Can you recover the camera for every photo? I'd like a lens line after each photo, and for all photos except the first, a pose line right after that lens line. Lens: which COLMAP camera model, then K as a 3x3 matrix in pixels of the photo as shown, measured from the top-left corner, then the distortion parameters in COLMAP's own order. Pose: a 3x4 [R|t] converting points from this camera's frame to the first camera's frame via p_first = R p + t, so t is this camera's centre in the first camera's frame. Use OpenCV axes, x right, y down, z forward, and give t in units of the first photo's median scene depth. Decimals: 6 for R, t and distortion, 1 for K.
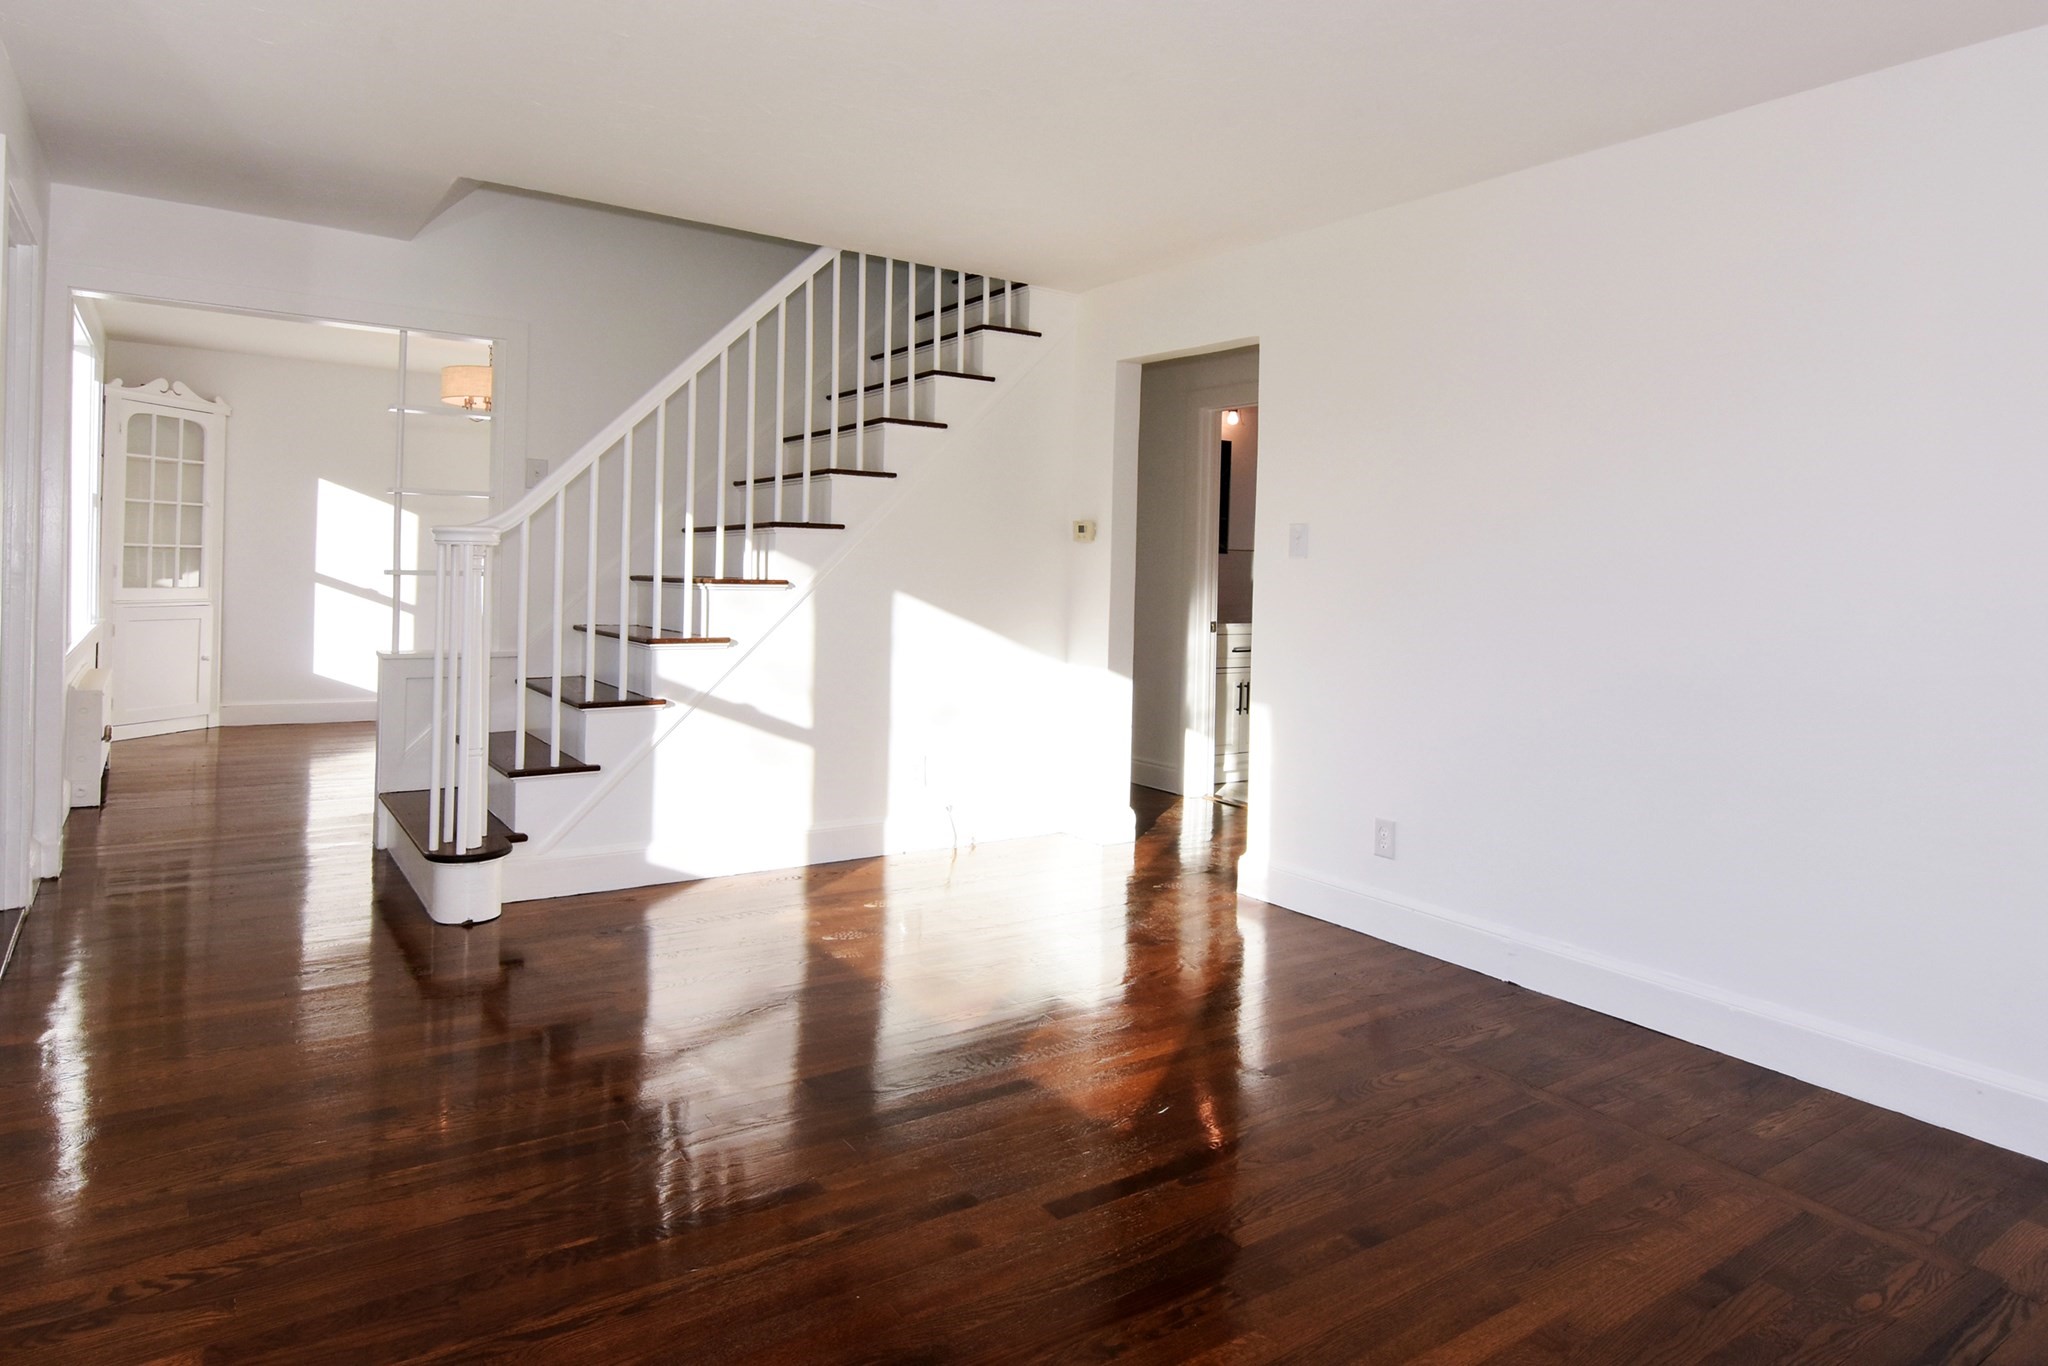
lens RADIAL K [[1248.6, 0, 1035.6], [0, 1248.6, 534.0], [0, 0, 1]] dist [0.019337, -0.023501]
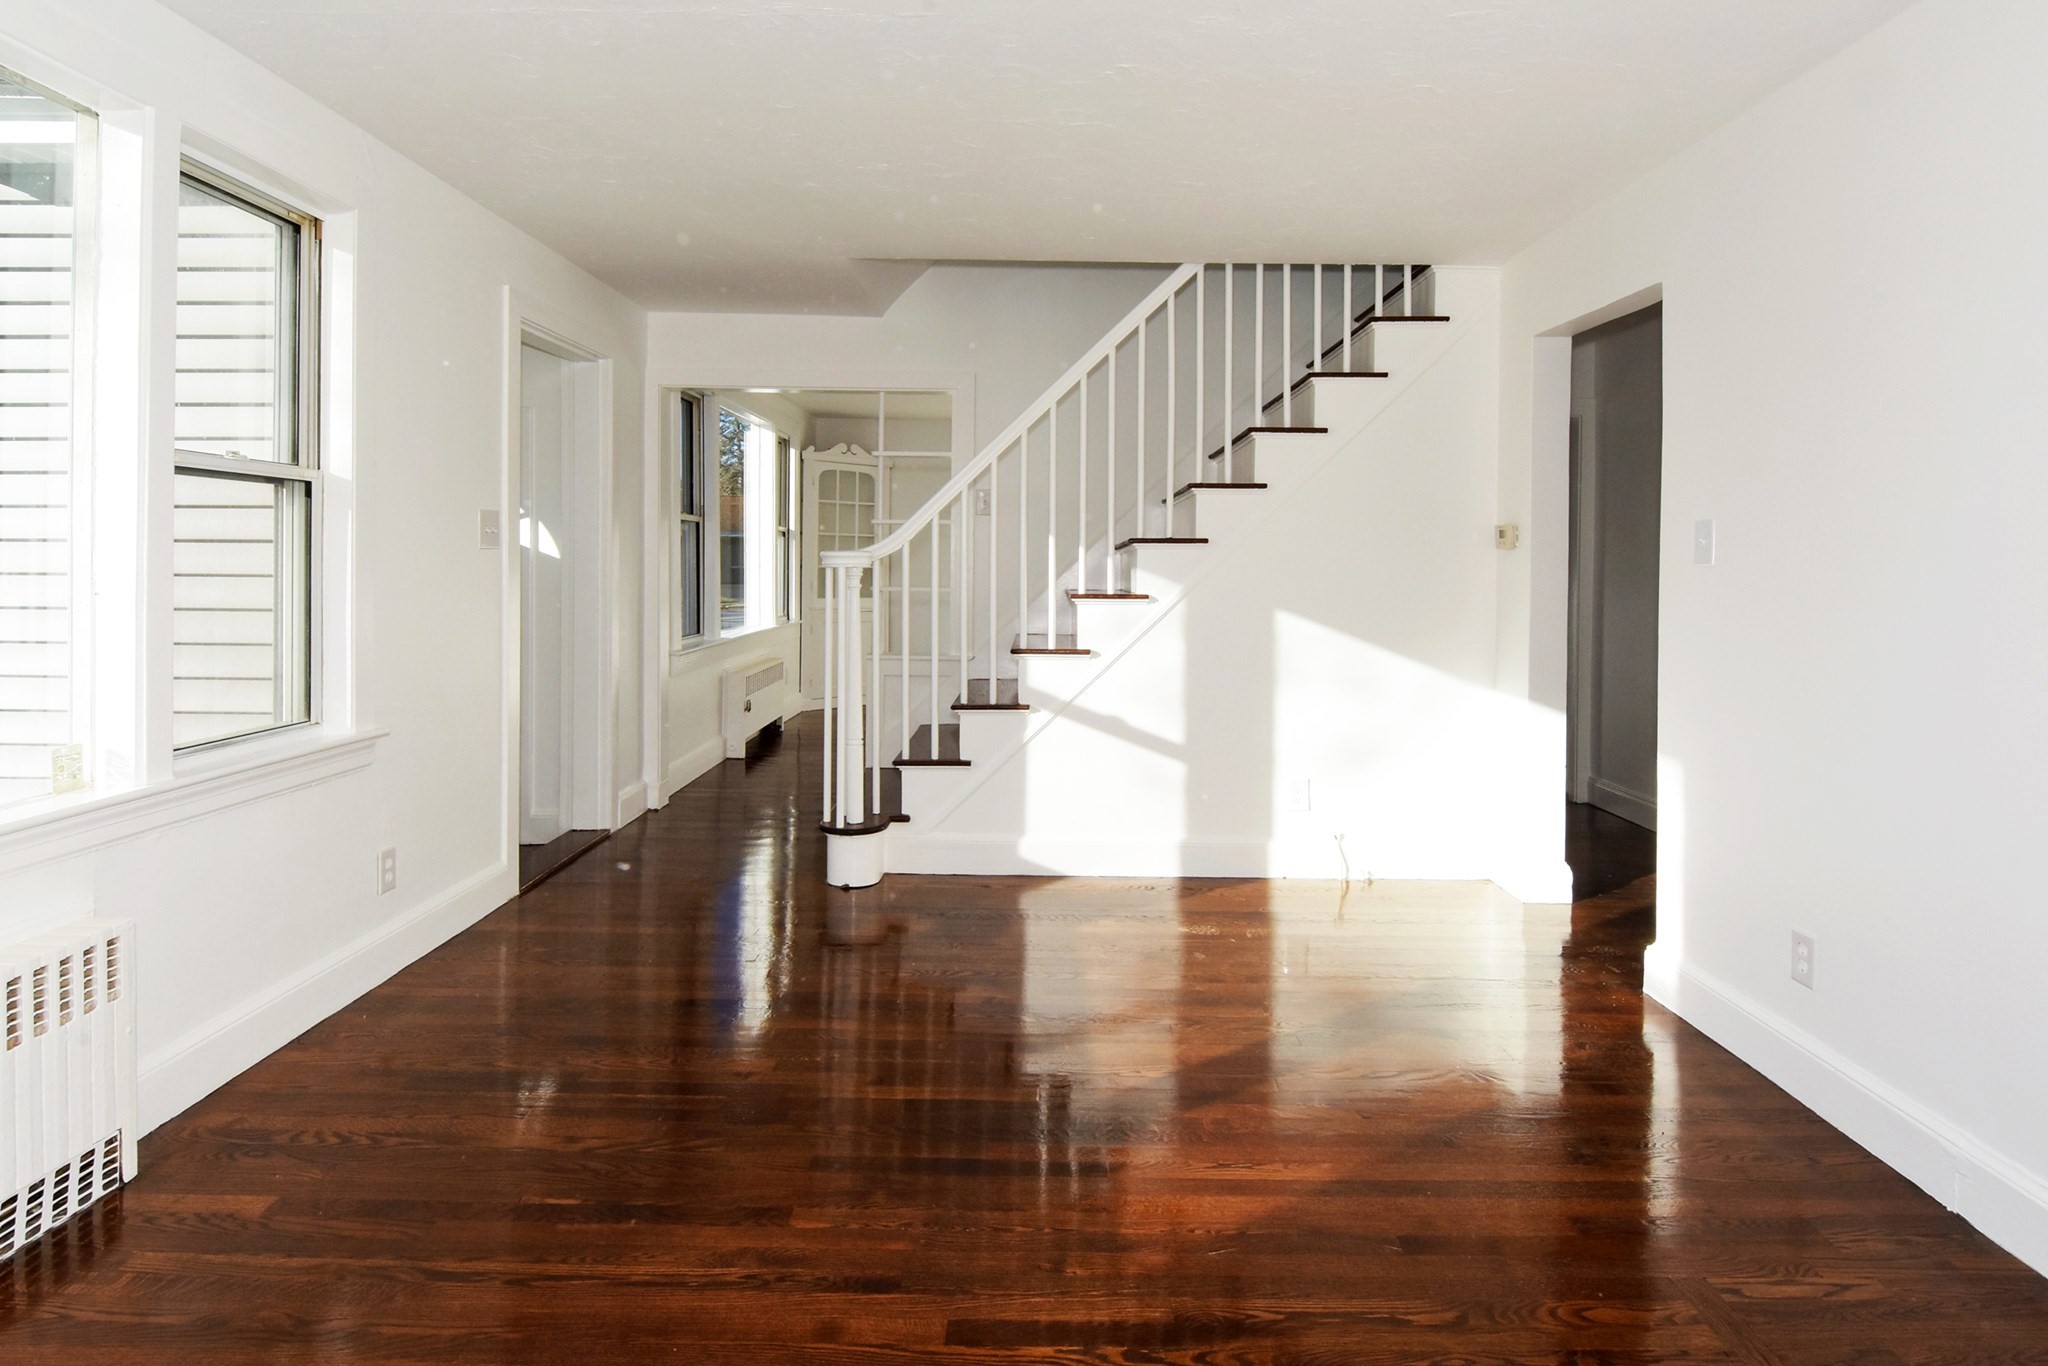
lens RADIAL K [[1124.0, 0, 1011.0], [0, 1124.0, 546.8], [0, 0, 1]] dist [0.011065, -0.020368]
pose [[0.815236, -0.025492, -0.578568, 0.238080], [0.025923, 0.999636, -0.007517, 0.001719], [0.578549, -0.008870, 0.815599, 0.183570]]
